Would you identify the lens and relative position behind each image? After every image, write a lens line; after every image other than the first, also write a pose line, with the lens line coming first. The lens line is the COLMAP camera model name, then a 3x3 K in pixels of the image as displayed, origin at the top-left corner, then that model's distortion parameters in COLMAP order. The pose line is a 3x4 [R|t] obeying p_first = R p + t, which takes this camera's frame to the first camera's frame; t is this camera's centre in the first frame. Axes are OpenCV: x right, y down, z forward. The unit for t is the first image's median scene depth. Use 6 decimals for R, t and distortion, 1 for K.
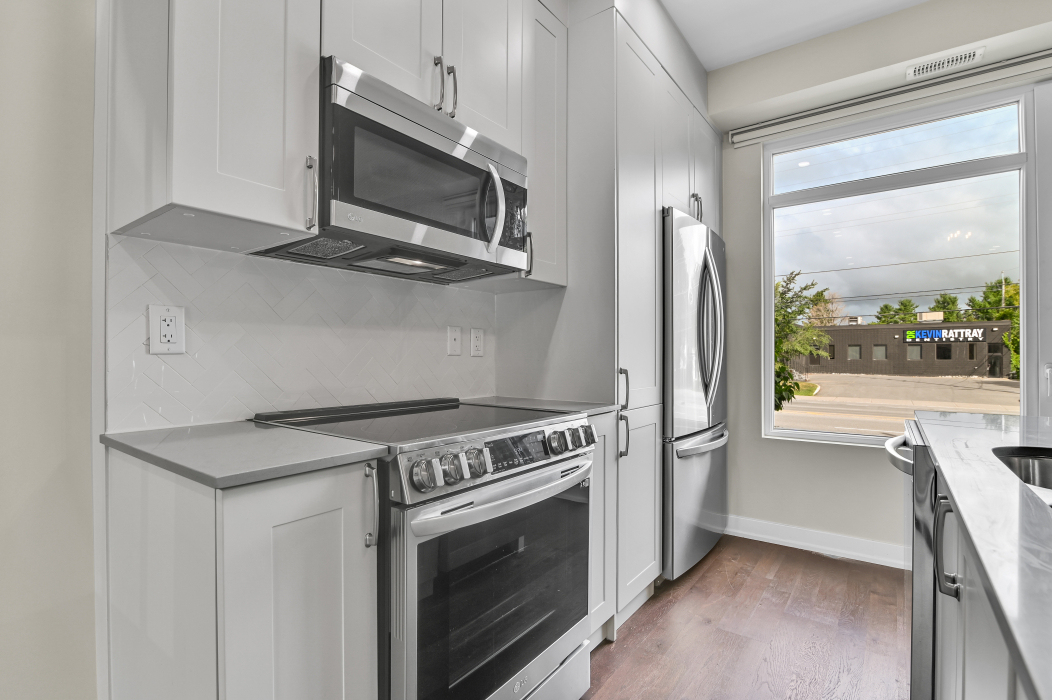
lens RADIAL K [[494.0, 0, 526.5], [0, 494.0, 353.4], [0, 0, 1]] dist [-0.012463, -0.001199]
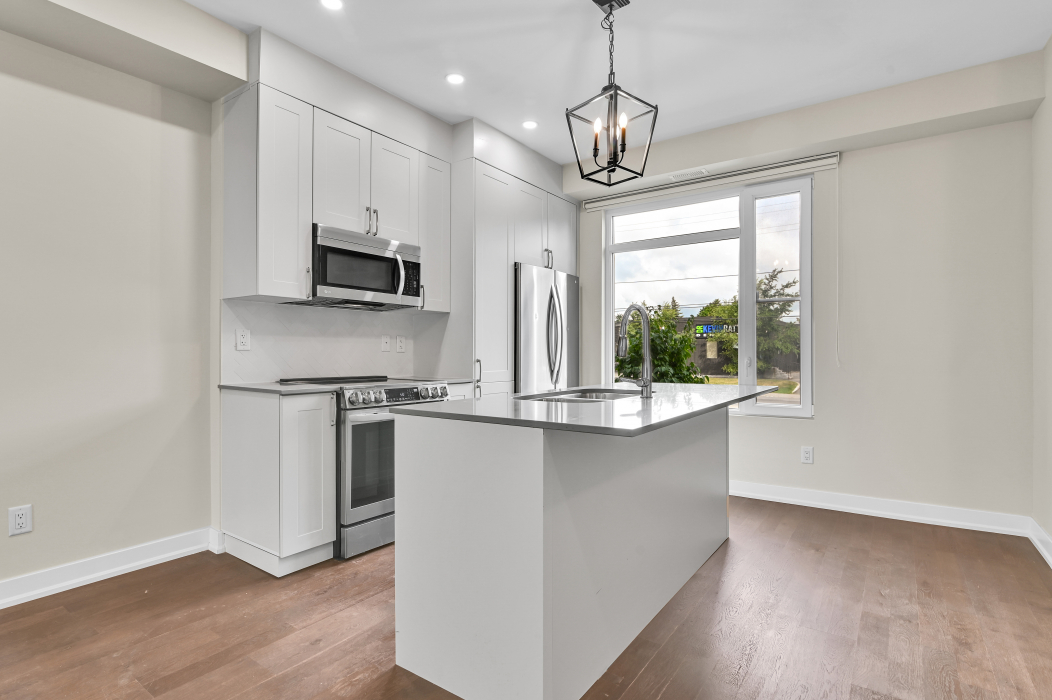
lens RADIAL K [[524.2, 0, 520.9], [0, 524.2, 352.7], [0, 0, 1]] dist [-0.004937, -0.000572]
pose [[0.999926, 0.001885, 0.012031, 0.328937], [-0.001922, 0.999993, 0.003077, 0.000583], [-0.012025, -0.003100, 0.999923, -0.910636]]
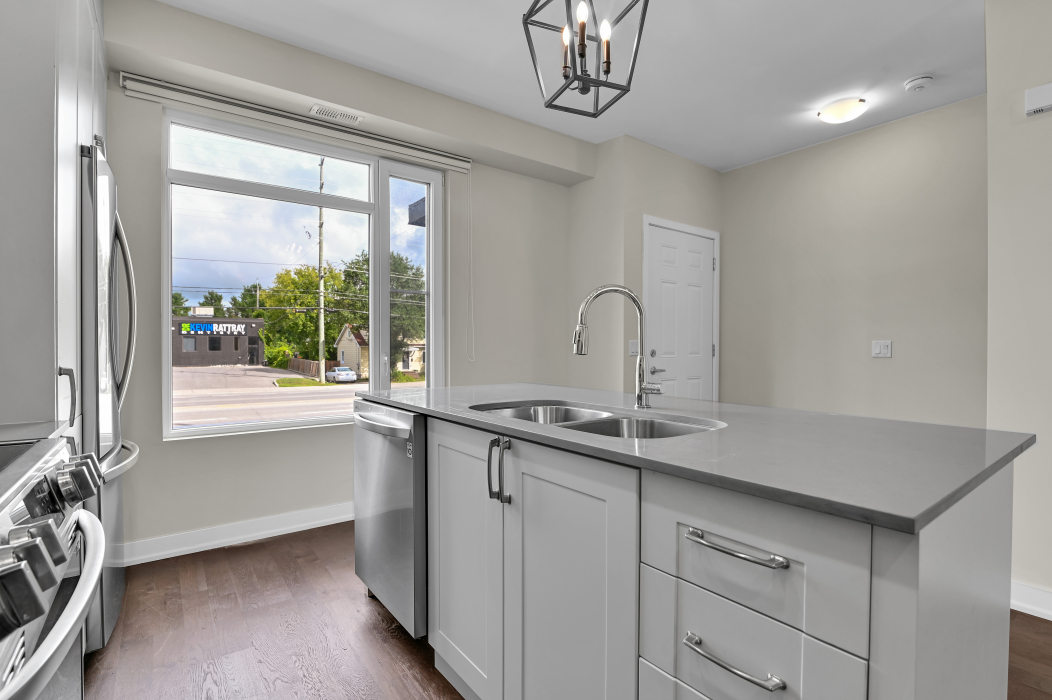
lens RADIAL K [[494.0, 0, 520.5], [0, 494.0, 351.1], [0, 0, 1]] dist [-0.012463, -0.001199]
pose [[0.294459, -0.007445, 0.955635, -0.259973], [-0.004476, 0.999948, 0.009169, -0.001673], [-0.955654, -0.006978, 0.294410, 0.205964]]
